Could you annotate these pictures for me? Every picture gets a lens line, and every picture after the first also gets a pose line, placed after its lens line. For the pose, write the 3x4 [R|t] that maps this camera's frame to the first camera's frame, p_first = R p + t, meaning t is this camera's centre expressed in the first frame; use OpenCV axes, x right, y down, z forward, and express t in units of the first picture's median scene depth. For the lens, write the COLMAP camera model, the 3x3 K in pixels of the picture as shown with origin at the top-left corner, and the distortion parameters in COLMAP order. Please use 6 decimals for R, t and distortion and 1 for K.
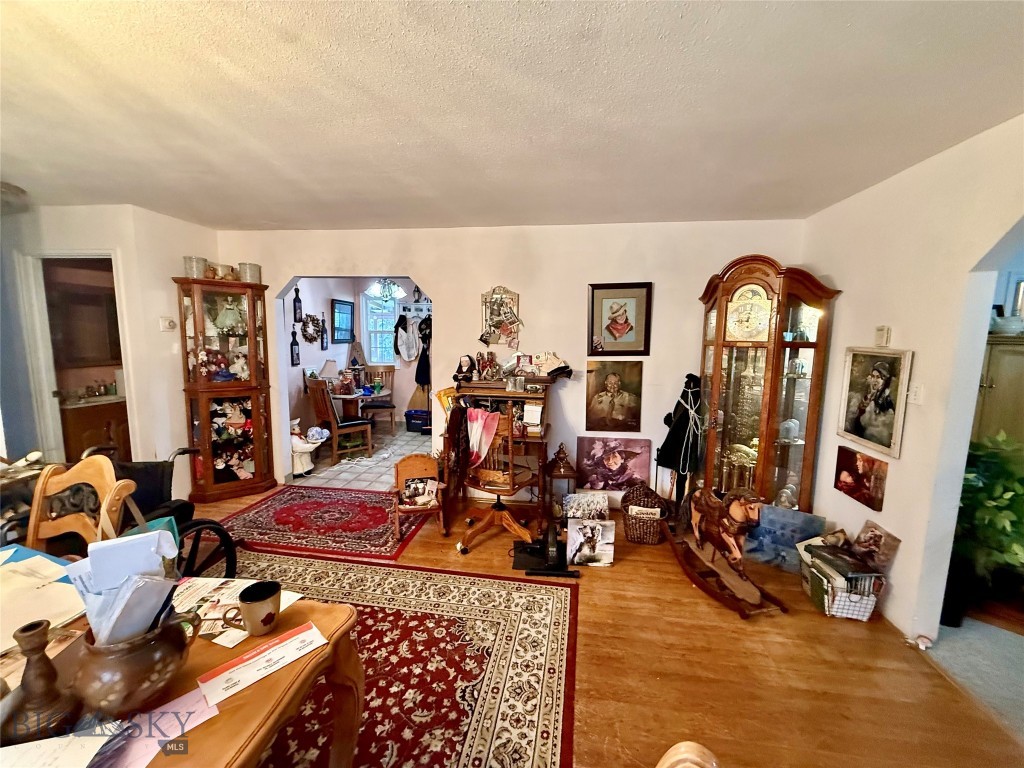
lens RADIAL K [[408.8, 0, 511.5], [0, 408.8, 381.3], [0, 0, 1]] dist [0.003706, -0.000310]
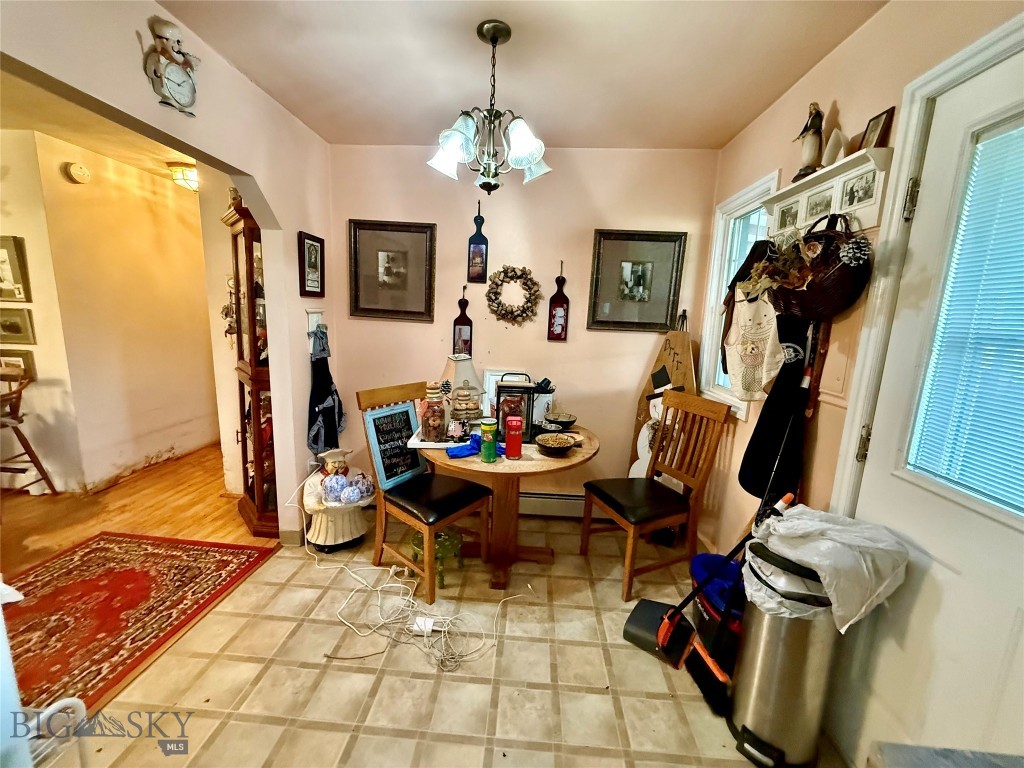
lens RADIAL K [[408.8, 0, 512.1], [0, 408.8, 386.3], [0, 0, 1]] dist [0.003706, -0.000310]
pose [[0.077055, 0.159027, -0.984263, 0.029148], [-0.154008, 0.977248, 0.145836, -0.094598], [0.985060, 0.140347, 0.099793, 0.991128]]
